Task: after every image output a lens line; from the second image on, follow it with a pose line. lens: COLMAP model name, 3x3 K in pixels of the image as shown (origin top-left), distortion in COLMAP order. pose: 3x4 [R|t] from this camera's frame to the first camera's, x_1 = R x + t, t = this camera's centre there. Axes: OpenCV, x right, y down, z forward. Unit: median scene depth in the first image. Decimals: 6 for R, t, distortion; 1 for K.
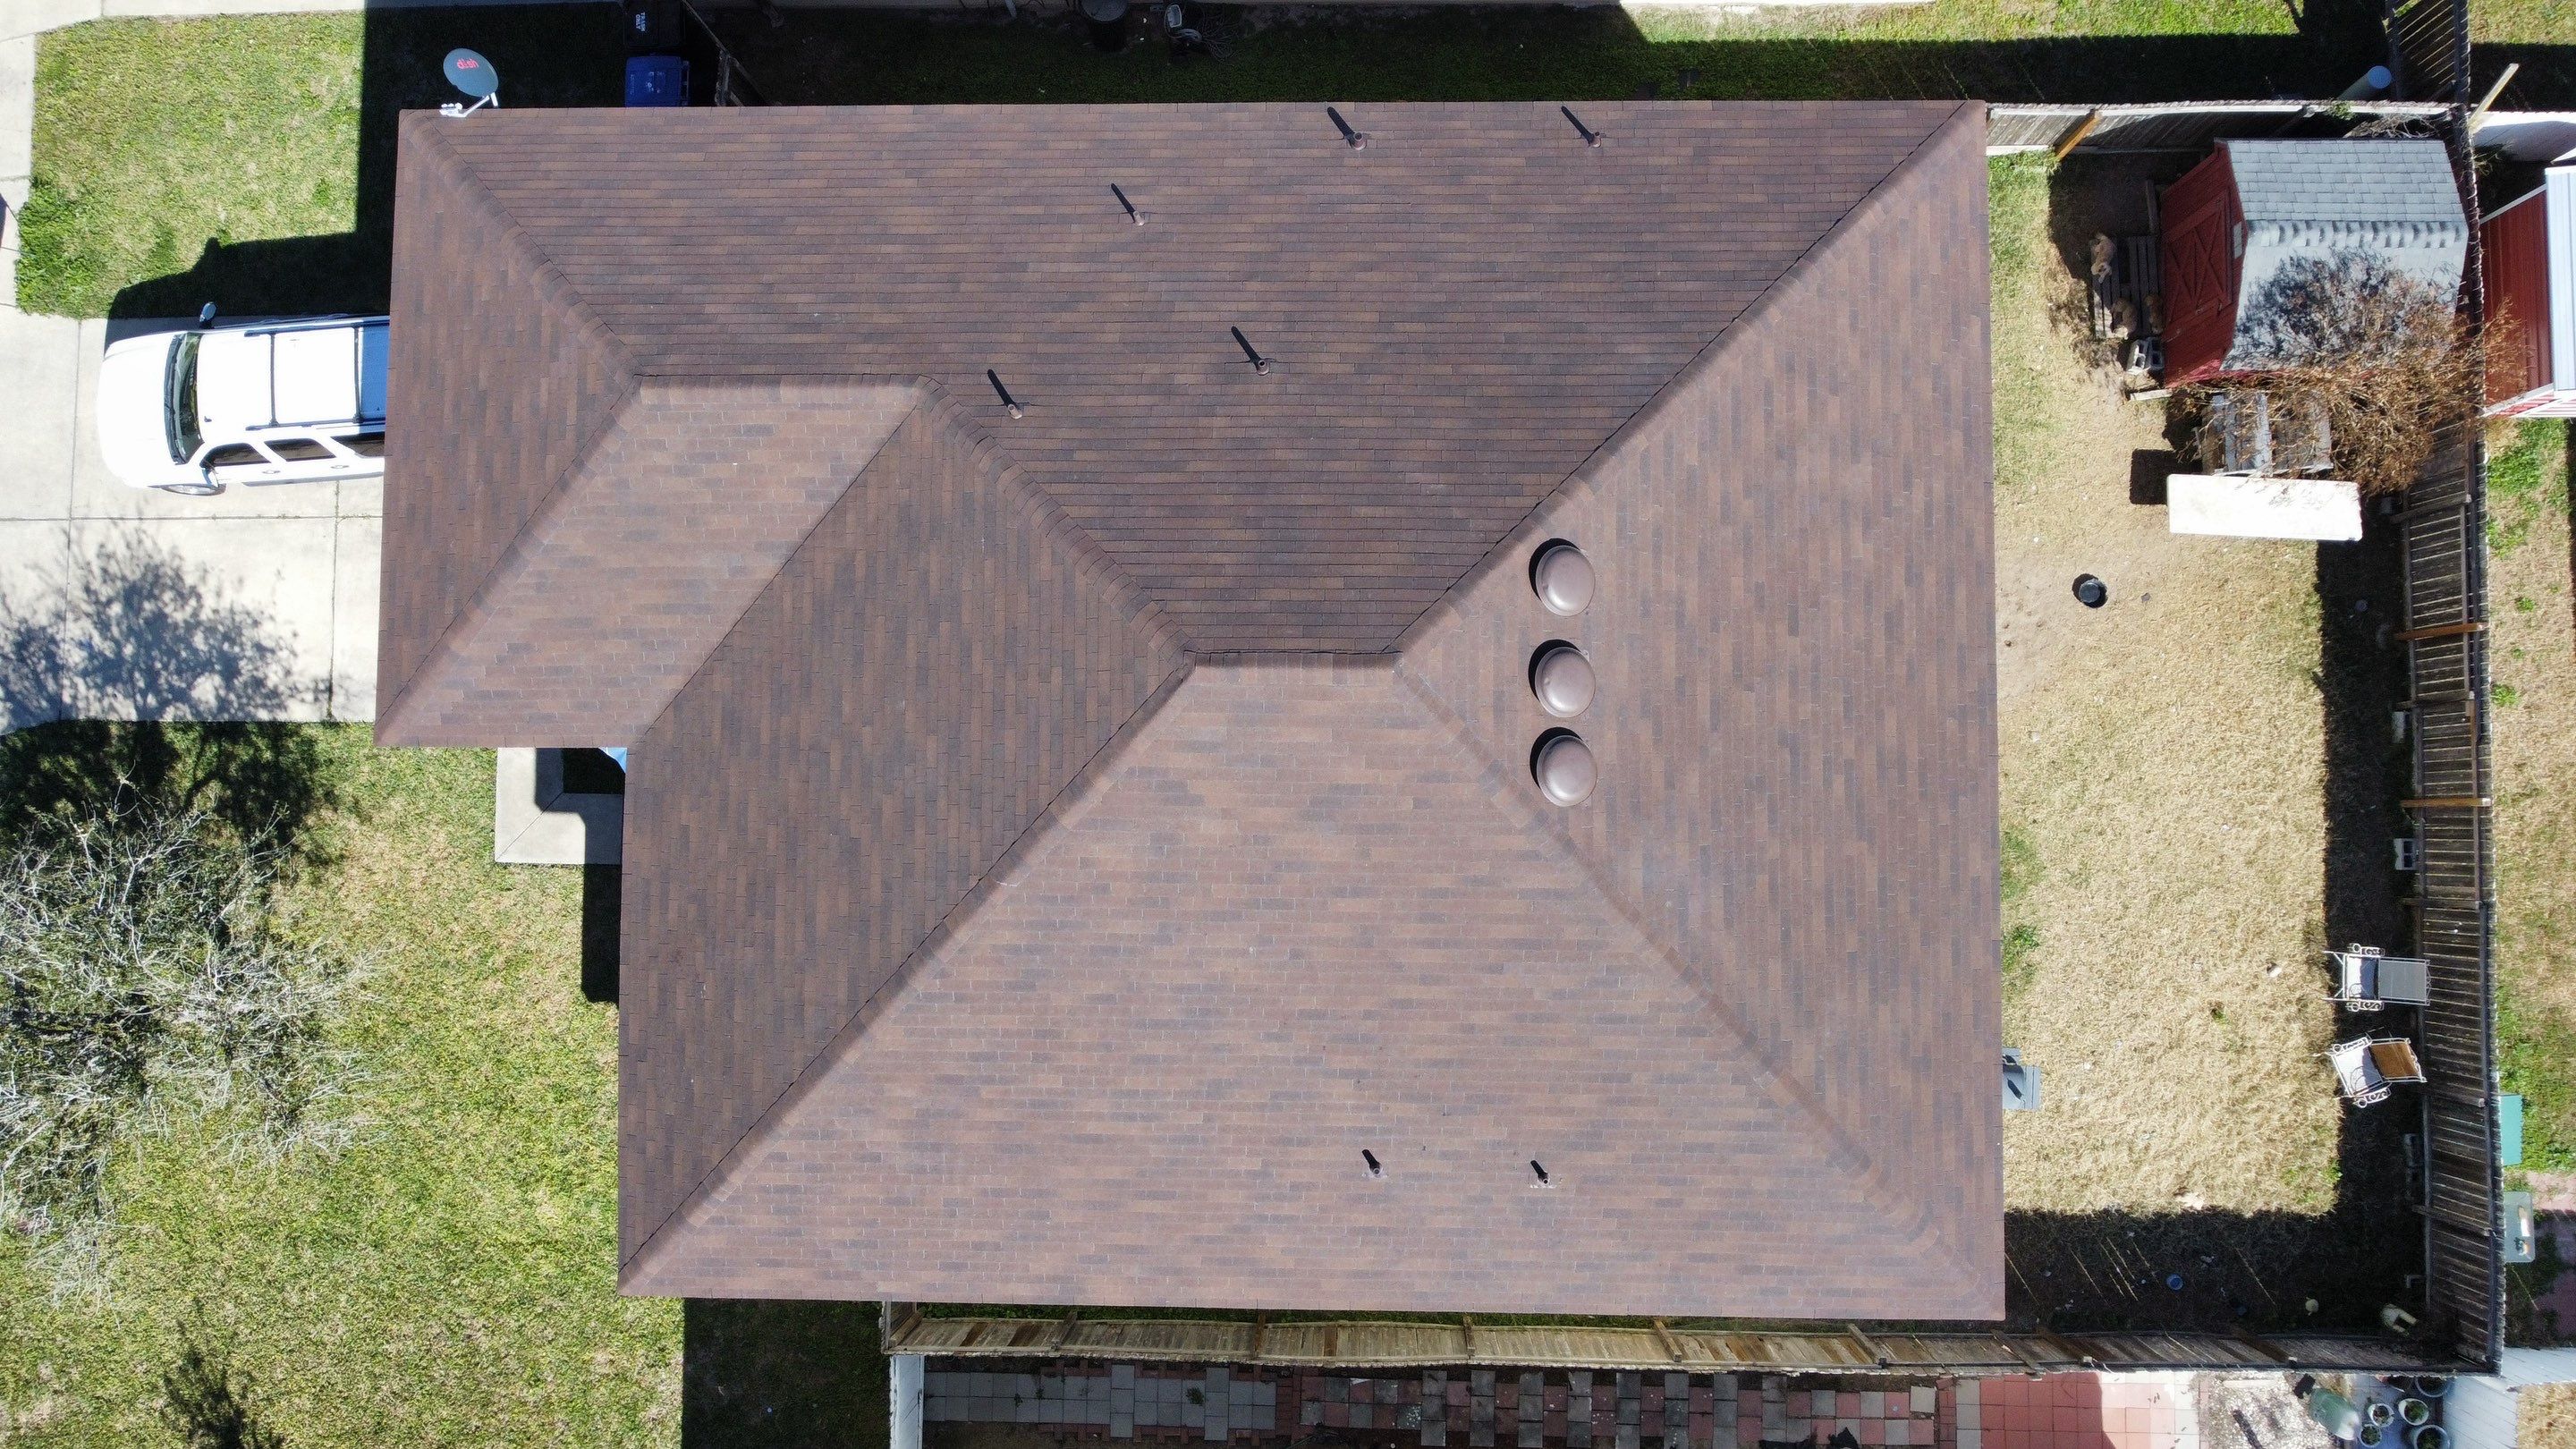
lens RADIAL K [[1937.6, 0, 1299.0], [0, 1937.6, 730.4], [0, 0, 1]] dist [-0.014849, 0.006599]
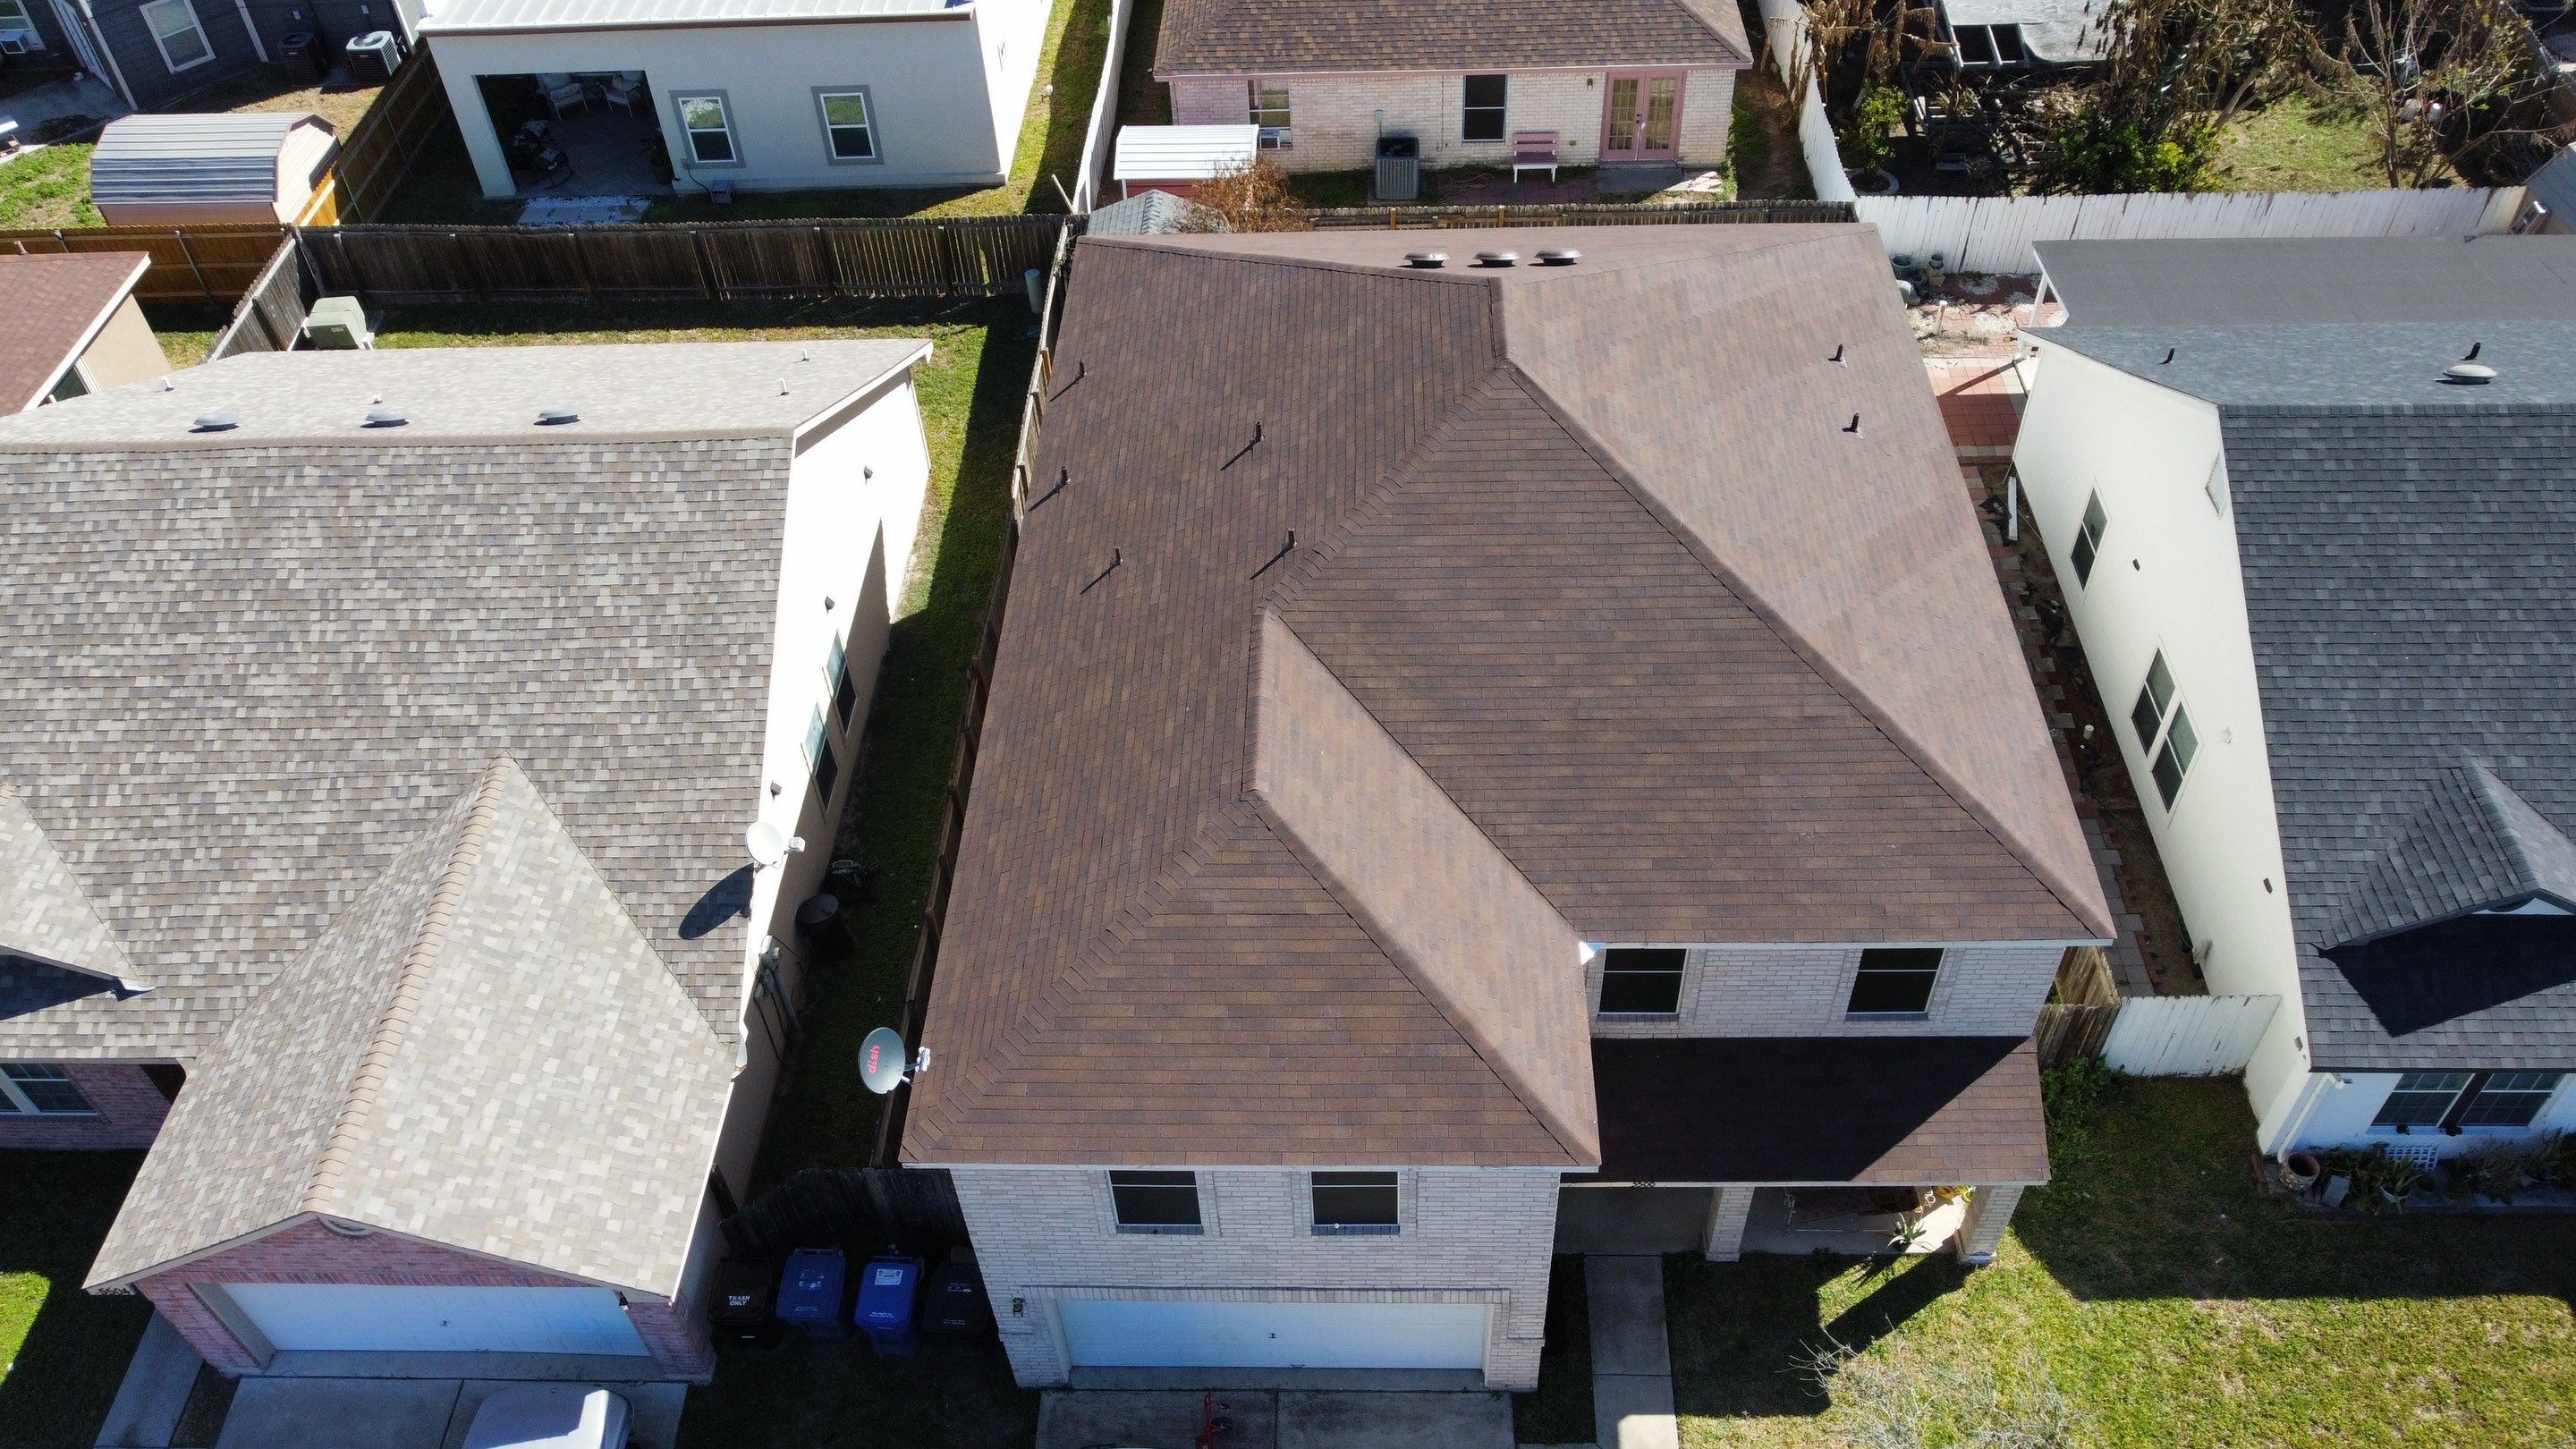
lens RADIAL K [[1937.6, 0, 1290.3], [0, 1937.6, 726.0], [0, 0, 1]] dist [-0.014849, 0.006599]
pose [[0.020454, -0.692288, 0.721331, -1.041177], [0.999554, 0.029867, 0.000321, -0.151978], [-0.021767, 0.721003, 0.692590, 0.223752]]
